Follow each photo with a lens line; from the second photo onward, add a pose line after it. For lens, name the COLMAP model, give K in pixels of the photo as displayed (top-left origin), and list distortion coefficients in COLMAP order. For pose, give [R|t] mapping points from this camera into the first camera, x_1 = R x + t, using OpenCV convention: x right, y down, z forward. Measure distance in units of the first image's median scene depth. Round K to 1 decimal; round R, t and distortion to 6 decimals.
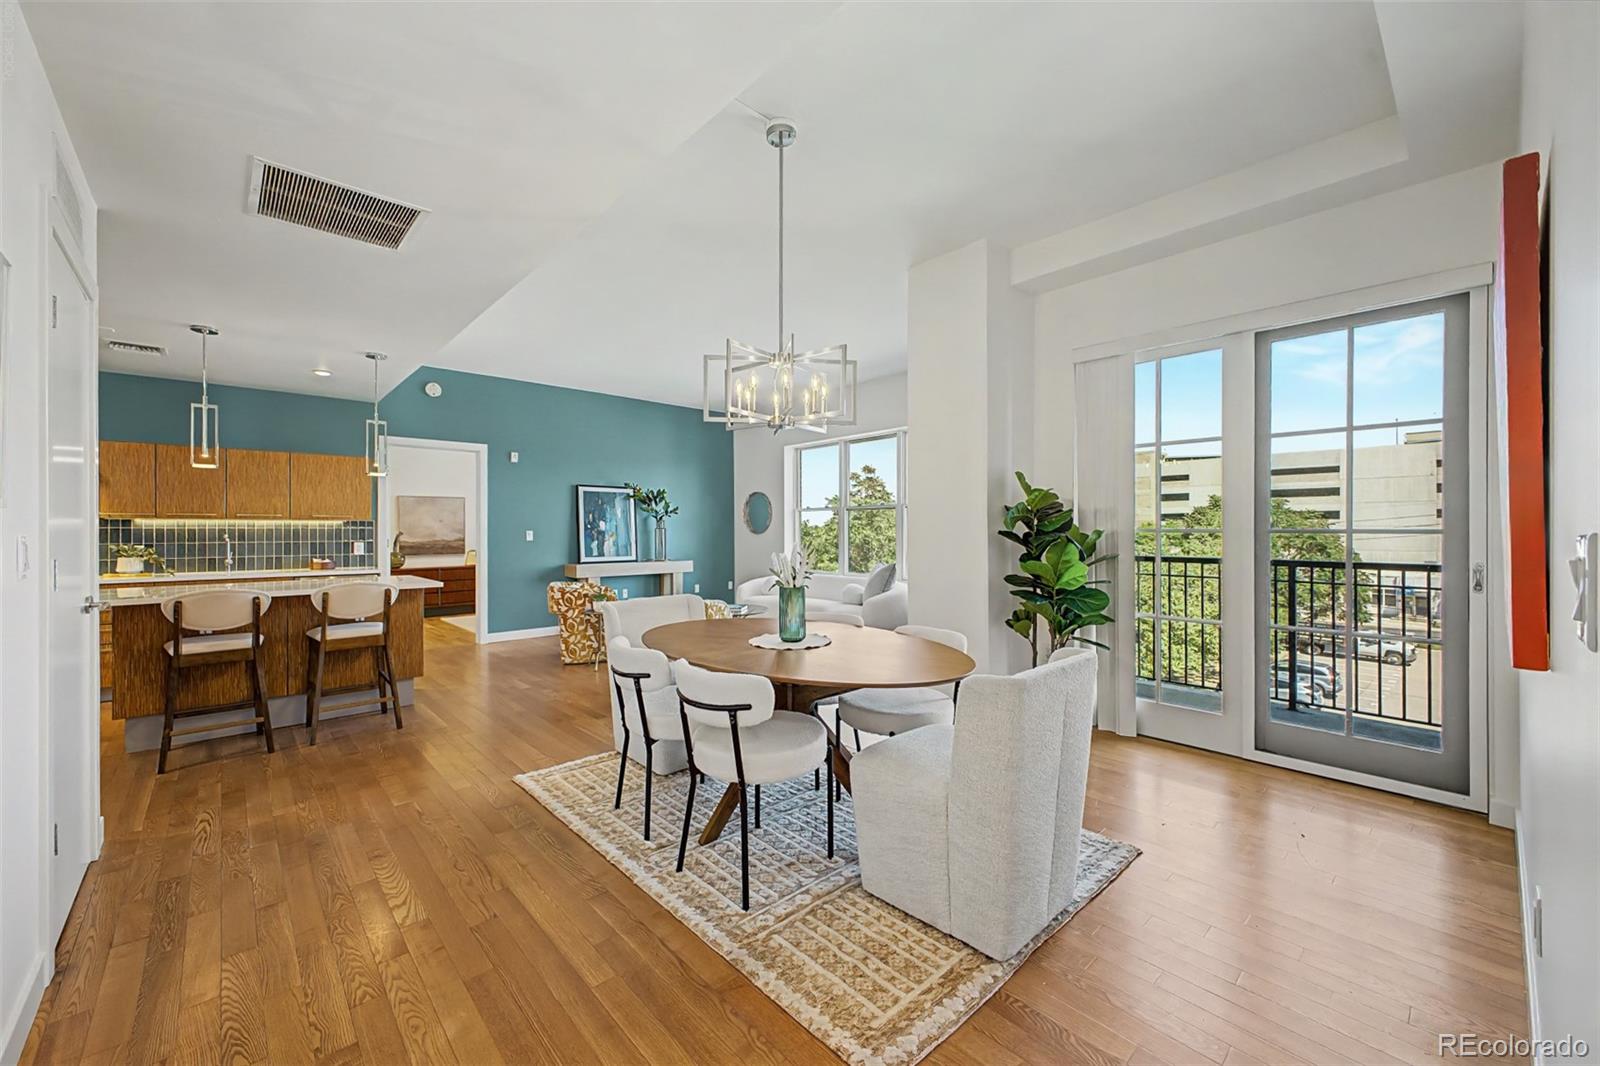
lens RADIAL K [[630.6, 0, 806.4], [0, 630.6, 528.4], [0, 0, 1]] dist [0.014561, -0.003767]
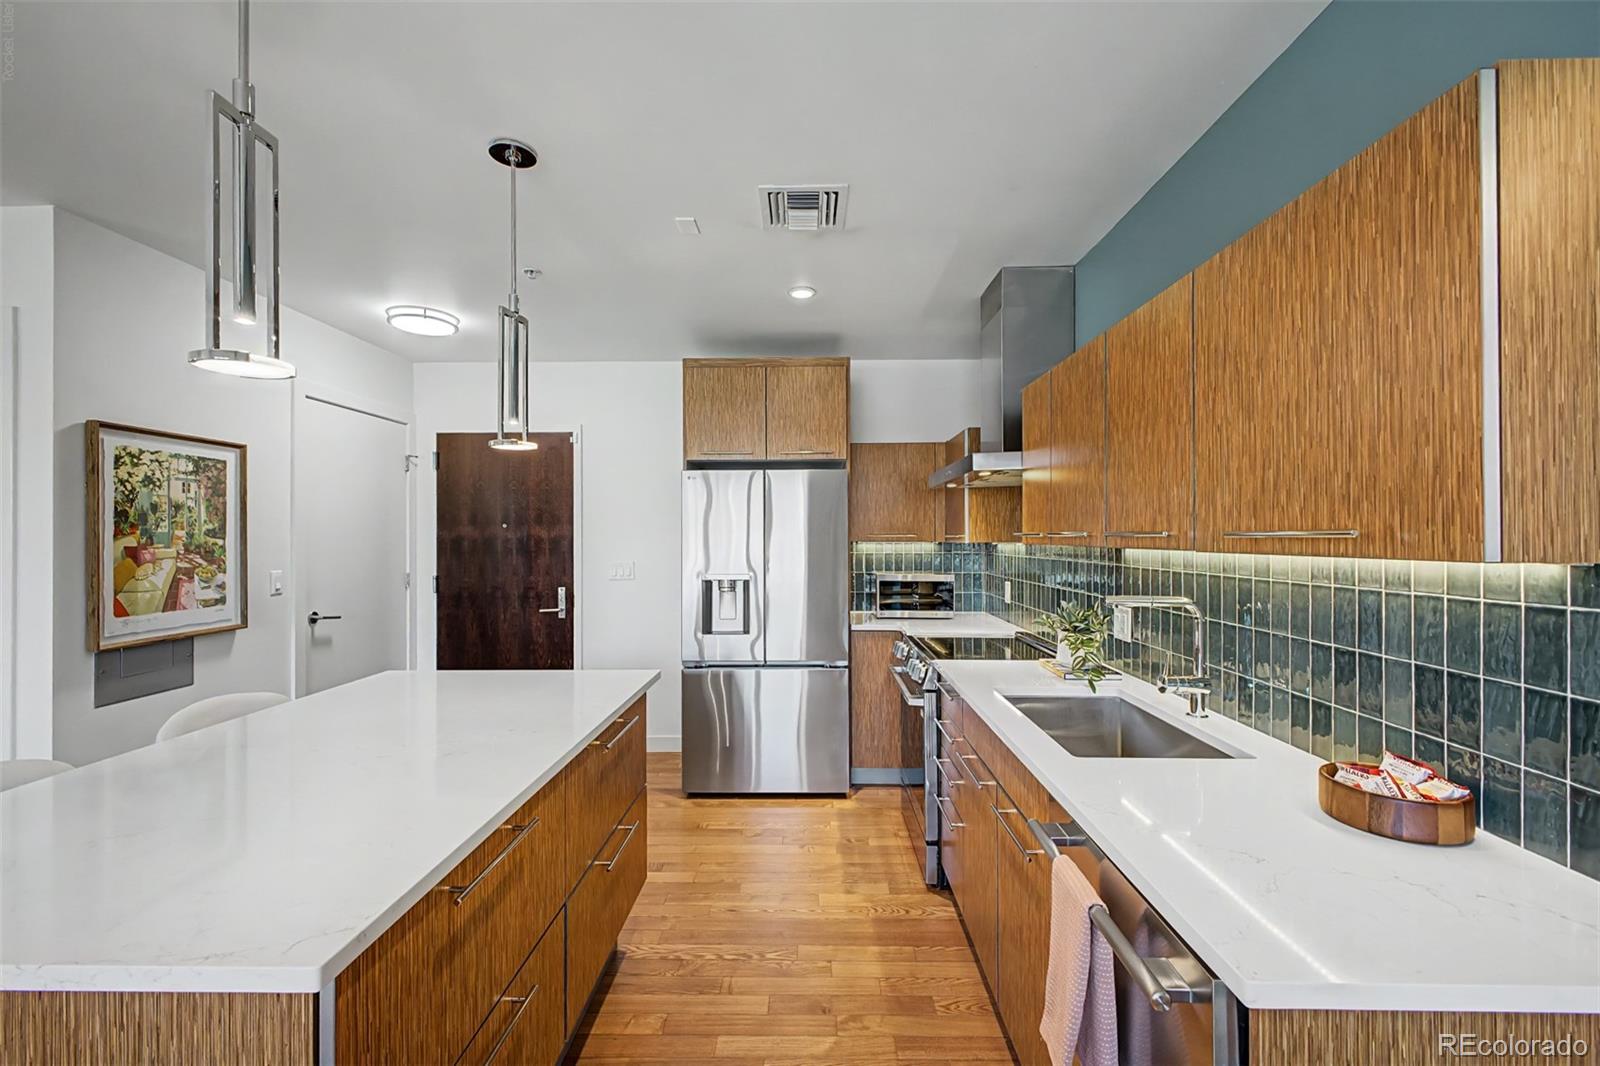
lens RADIAL K [[659.4, 0, 795.4], [0, 659.4, 535.9], [0, 0, 1]] dist [0.010127, -0.003502]
pose [[-0.699521, 0.004438, -0.714598, -0.398943], [0.007413, 0.999972, -0.001046, -0.015813], [0.714573, -0.006029, -0.699535, 0.798956]]
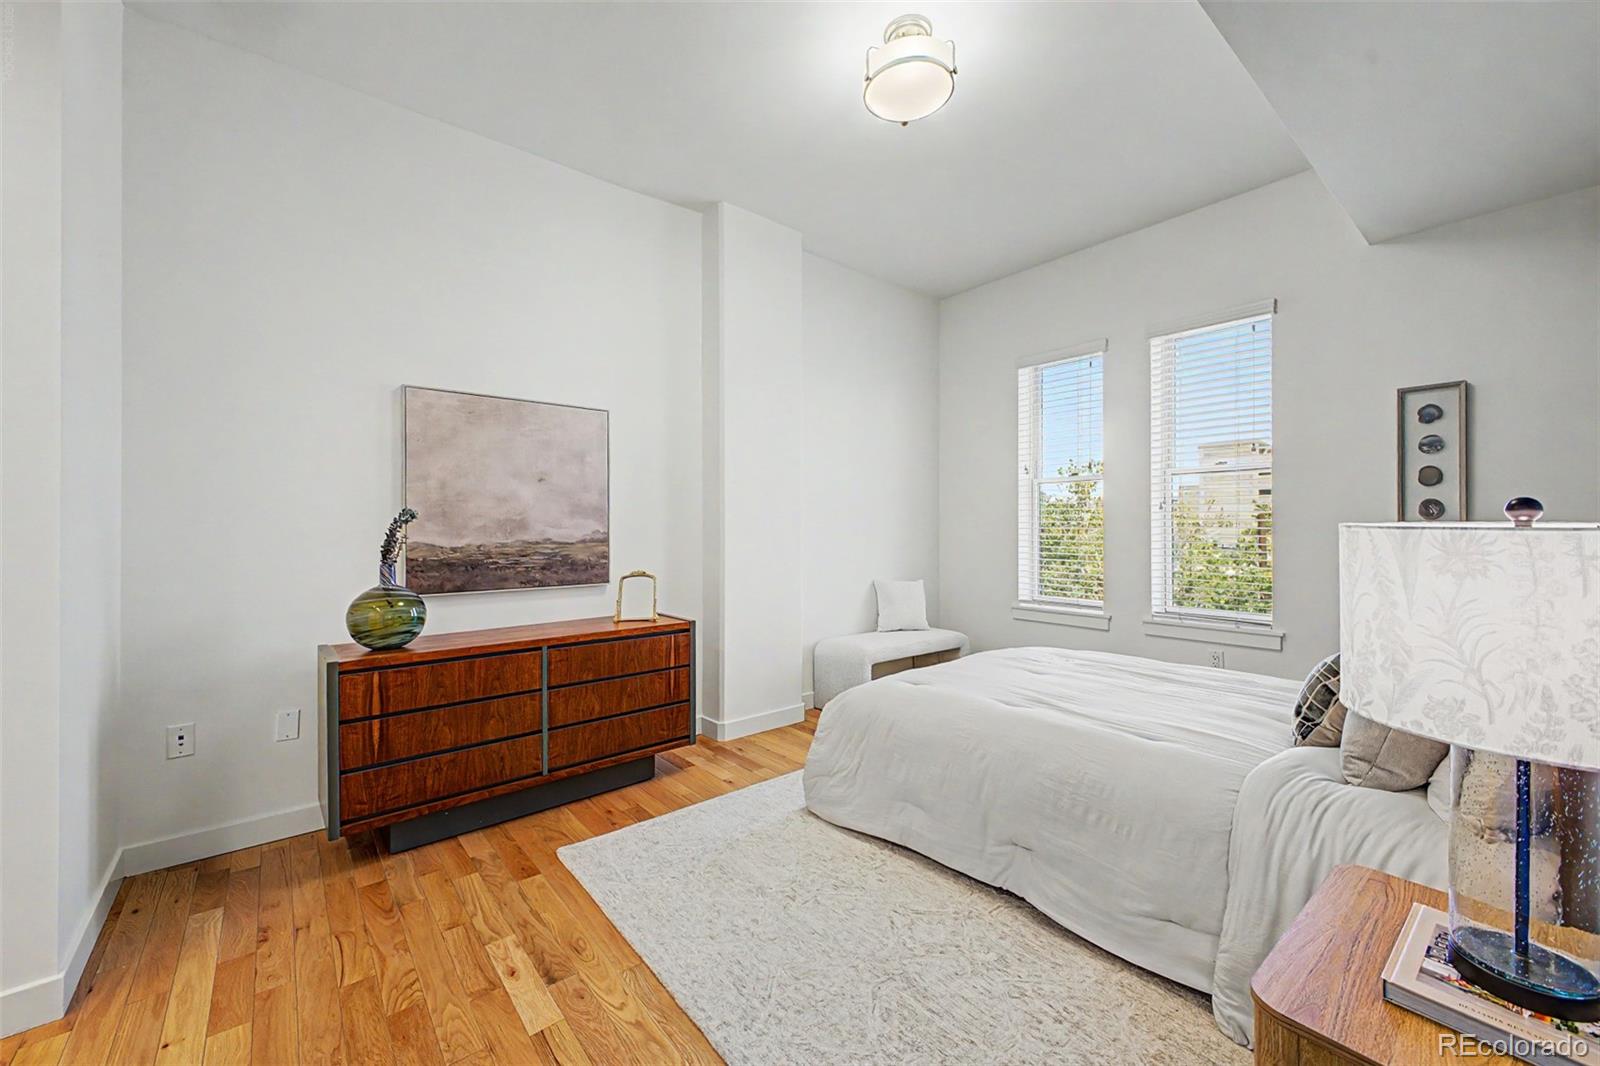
lens RADIAL K [[630.6, 0, 789.6], [0, 630.6, 530.3], [0, 0, 1]] dist [0.014561, -0.003767]
pose [[0.997208, 0.000864, -0.074674, -0.560421], [-0.000552, 0.999991, 0.004194, 0.015794], [0.074677, -0.004141, 0.997199, 0.908138]]
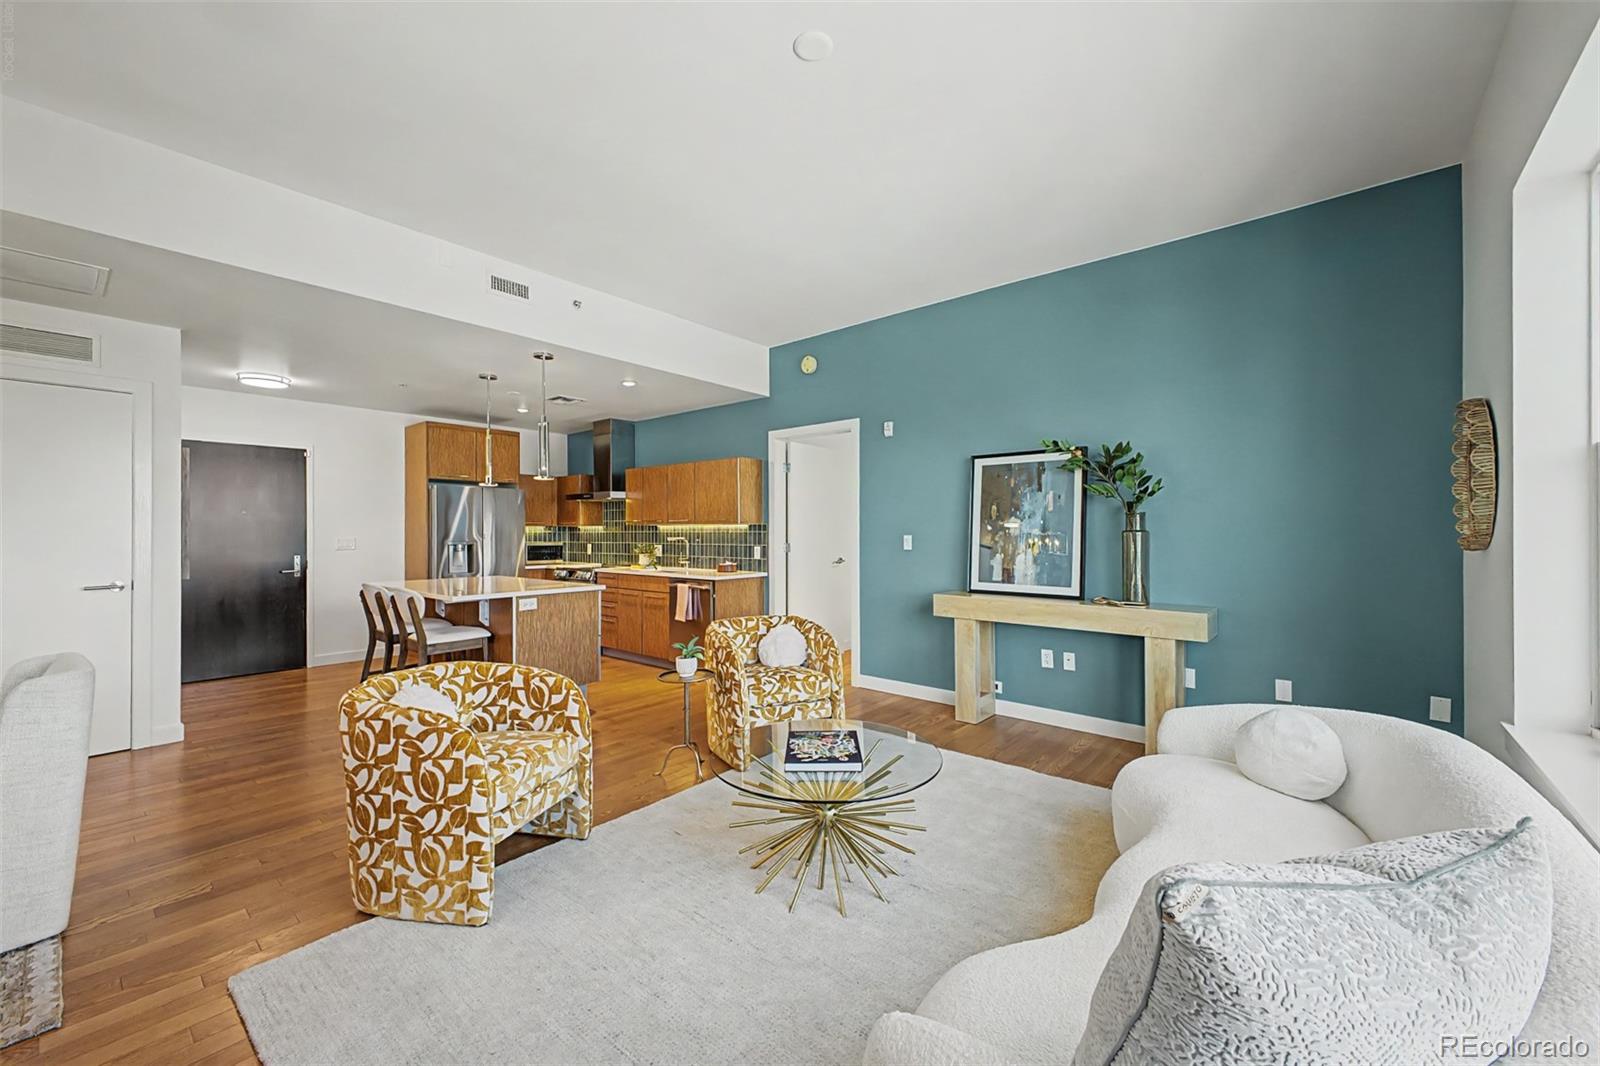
lens RADIAL K [[630.6, 0, 804.4], [0, 630.6, 530.0], [0, 0, 1]] dist [0.014561, -0.003767]
pose [[0.124164, 0.000147, -0.992262, 0.201912], [0.006363, 0.999979, 0.000945, -0.002771], [0.992241, -0.006431, 0.124160, 0.788087]]
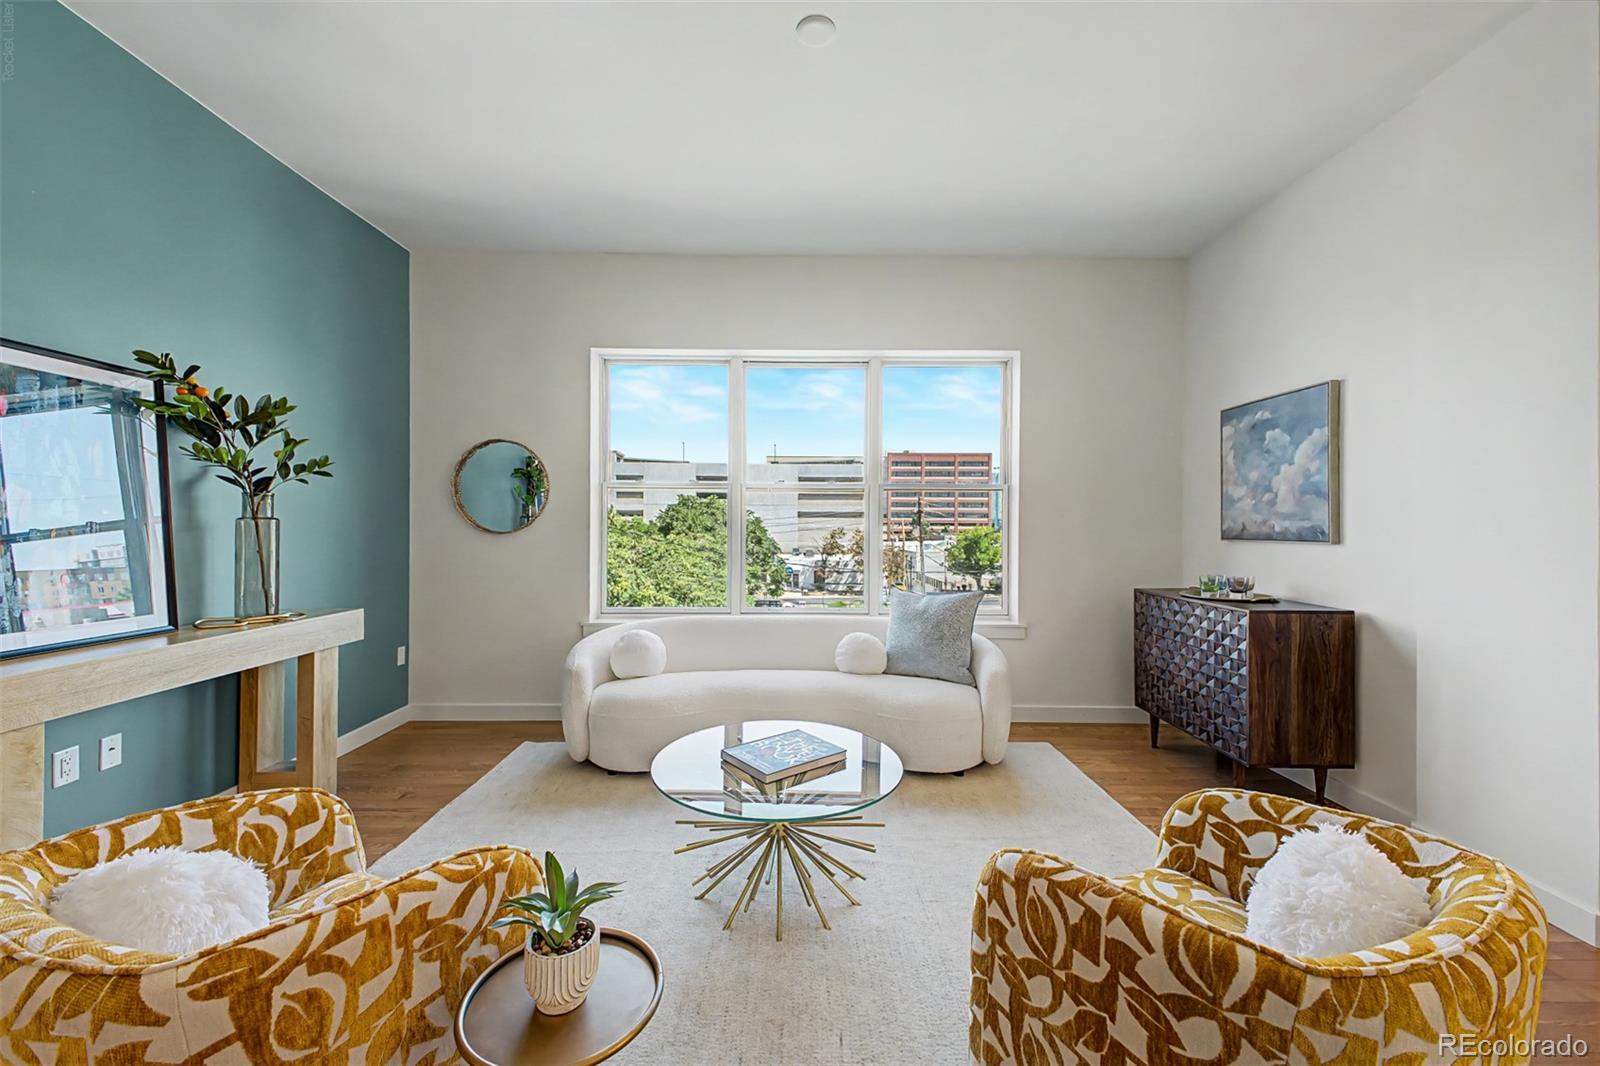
lens RADIAL K [[630.6, 0, 799.6], [0, 630.6, 525.5], [0, 0, 1]] dist [0.014561, -0.003767]
pose [[0.674937, 0.007736, 0.737835, -0.314761], [-0.011140, 0.999938, -0.000294, 0.001161], [-0.737791, -0.008021, 0.674982, 0.634975]]
